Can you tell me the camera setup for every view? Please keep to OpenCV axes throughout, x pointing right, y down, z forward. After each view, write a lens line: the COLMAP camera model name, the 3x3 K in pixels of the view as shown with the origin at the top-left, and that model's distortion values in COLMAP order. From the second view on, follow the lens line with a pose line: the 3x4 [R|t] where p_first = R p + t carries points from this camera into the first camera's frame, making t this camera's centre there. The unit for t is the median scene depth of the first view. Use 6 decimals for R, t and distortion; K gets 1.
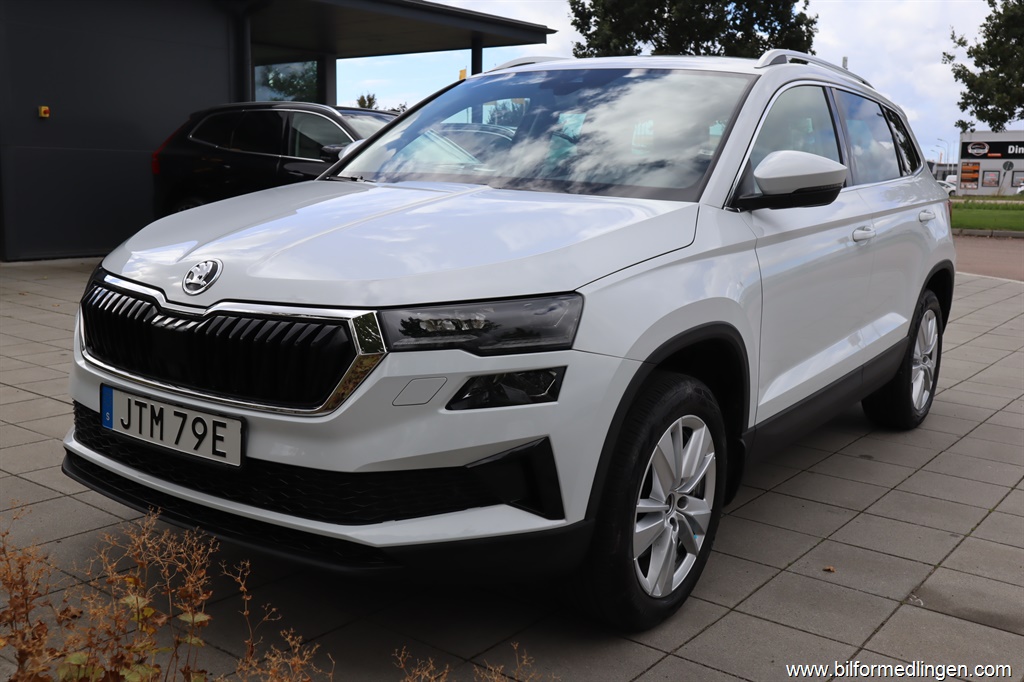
lens RADIAL K [[1039.4, 0, 515.0], [0, 1039.4, 342.4], [0, 0, 1]] dist [-0.025432, 0.000000]
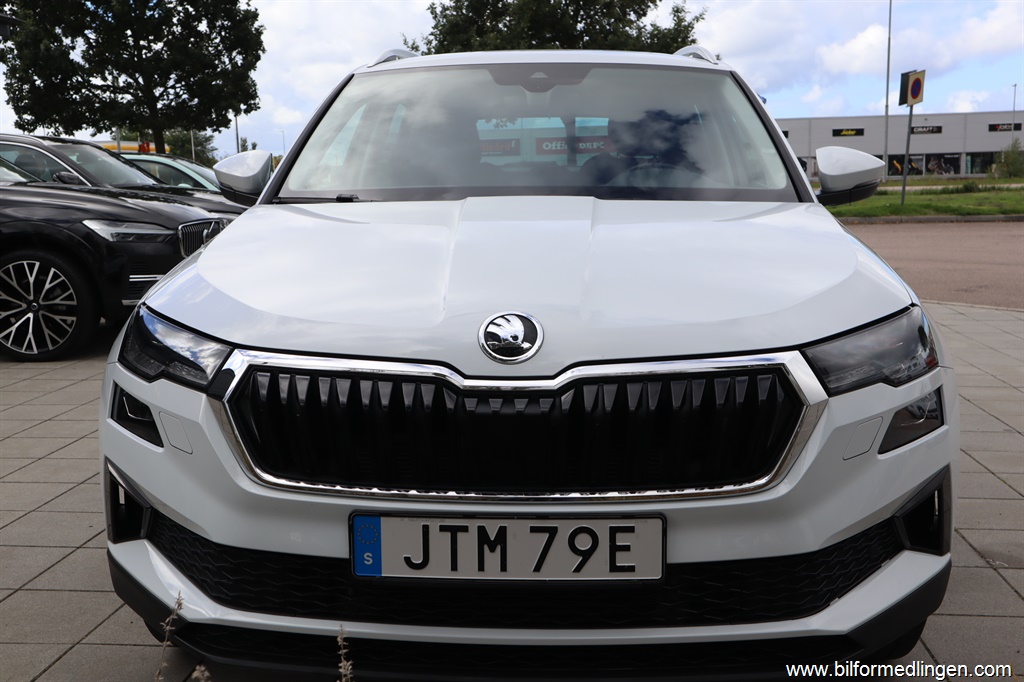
lens RADIAL K [[1067.5, 0, 520.0], [0, 1067.5, 366.0], [0, 0, 1]] dist [0.029273, 0.000000]
pose [[0.845475, -0.131702, 0.517519, -0.696997], [0.127653, 0.990859, 0.043613, -0.076117], [-0.518533, 0.029189, 0.854559, 0.367203]]
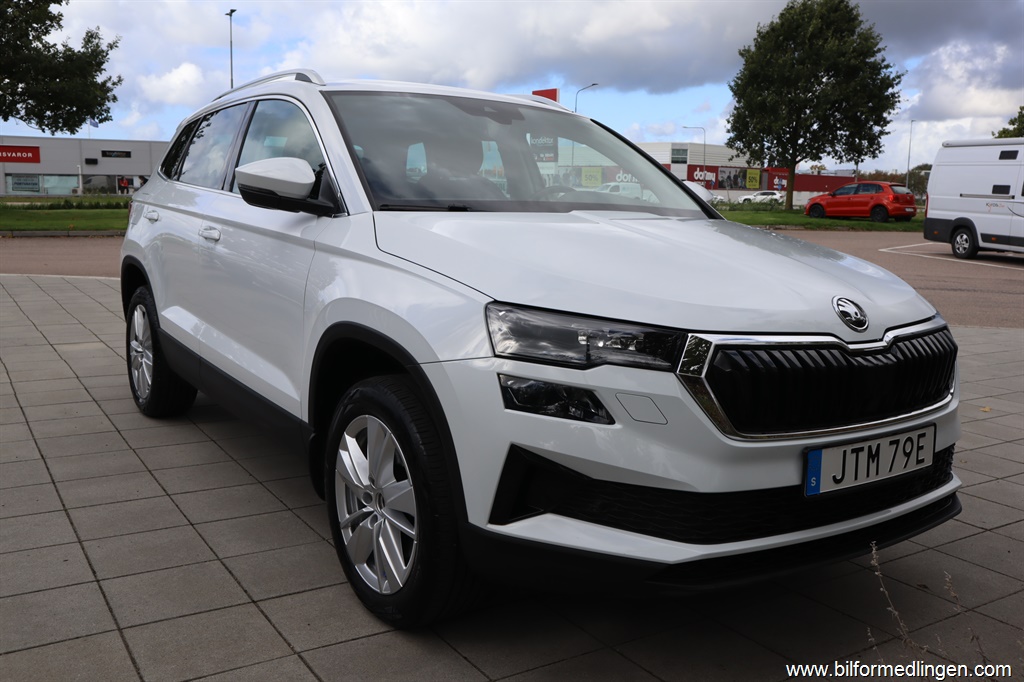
lens RADIAL K [[922.7, 0, 514.6], [0, 922.7, 348.8], [0, 0, 1]] dist [-0.050490, 0.013426]
pose [[0.347885, -0.171580, 0.921703, -1.289647], [0.144297, 0.981196, 0.128192, -0.197868], [-0.926366, 0.088403, 0.366101, 0.996922]]
